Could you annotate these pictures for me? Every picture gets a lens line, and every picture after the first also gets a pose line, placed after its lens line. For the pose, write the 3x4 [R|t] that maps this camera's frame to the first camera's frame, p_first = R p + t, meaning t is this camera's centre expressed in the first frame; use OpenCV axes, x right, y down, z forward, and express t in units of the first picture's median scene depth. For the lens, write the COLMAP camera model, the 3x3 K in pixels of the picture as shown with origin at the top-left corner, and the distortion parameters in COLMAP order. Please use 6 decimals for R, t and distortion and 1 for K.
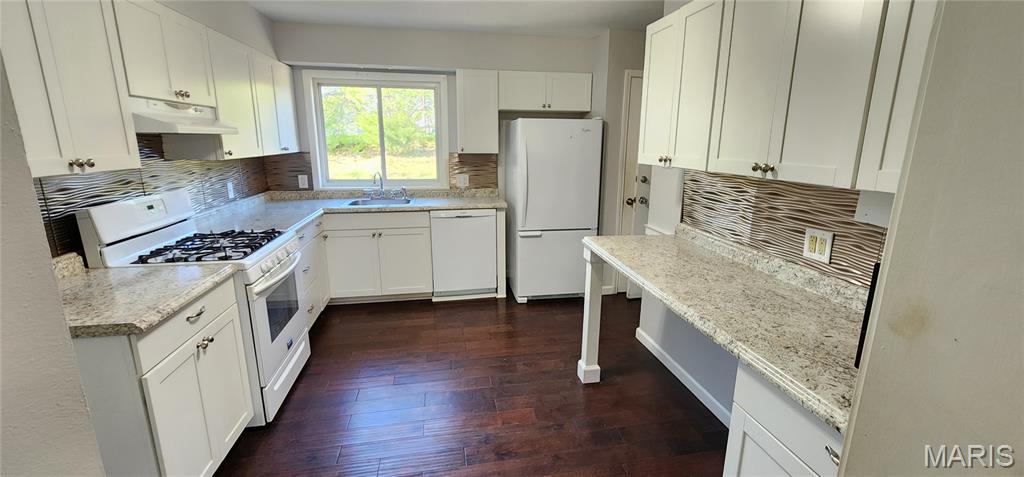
lens RADIAL K [[427.0, 0, 520.1], [0, 427.0, 237.8], [0, 0, 1]] dist [-0.001558, -0.001082]
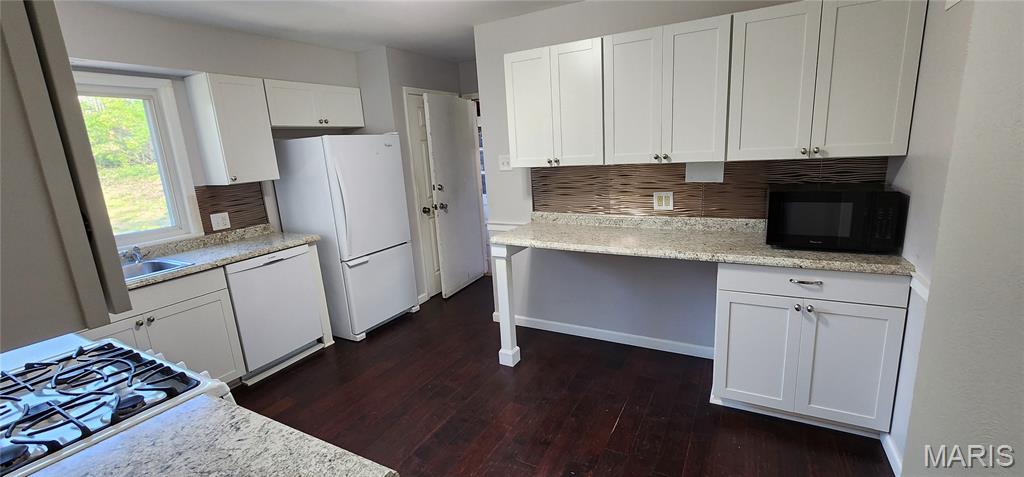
lens RADIAL K [[422.3, 0, 516.1], [0, 422.3, 237.6], [0, 0, 1]] dist [-0.002486, -0.000390]
pose [[0.634595, -0.210501, 0.743625, -0.441039], [0.235081, 0.969175, 0.073735, -0.048185], [-0.736224, 0.128020, 0.664519, 0.162514]]
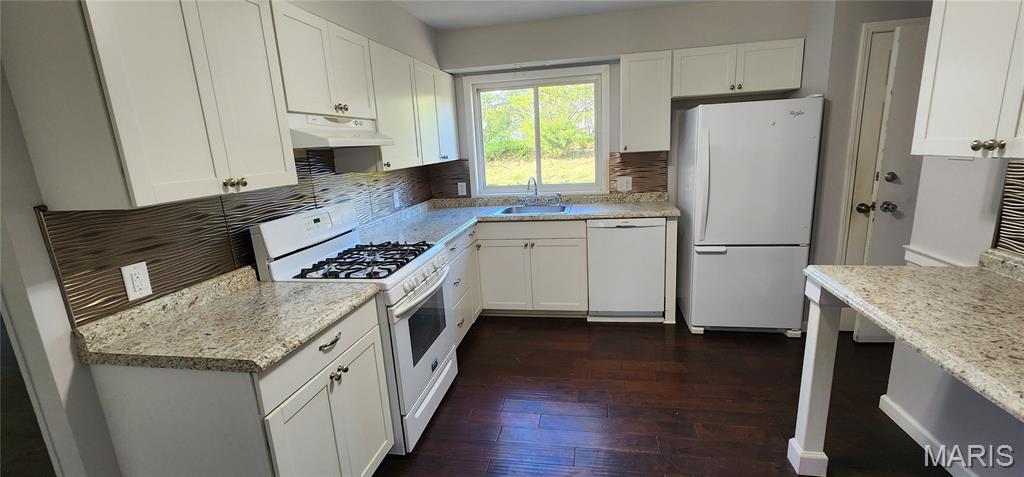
lens RADIAL K [[422.3, 0, 516.1], [0, 422.3, 237.6], [0, 0, 1]] dist [-0.002486, -0.000390]
pose [[0.930141, 0.022119, -0.366535, -0.027365], [-0.021929, 0.999749, 0.004683, -0.028663], [0.366547, 0.003682, 0.930392, 0.141725]]
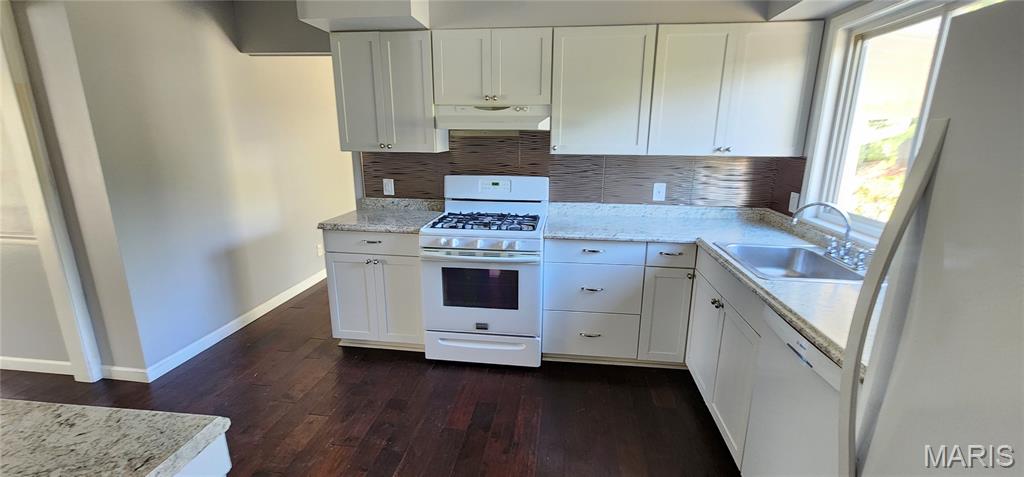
lens RADIAL K [[427.0, 0, 520.1], [0, 427.0, 237.8], [0, 0, 1]] dist [-0.001558, -0.001082]
pose [[-0.310102, 0.220208, -0.924849, 0.260303], [-0.222266, 0.929053, 0.295735, -0.209321], [0.924356, 0.297270, -0.239157, 0.909404]]
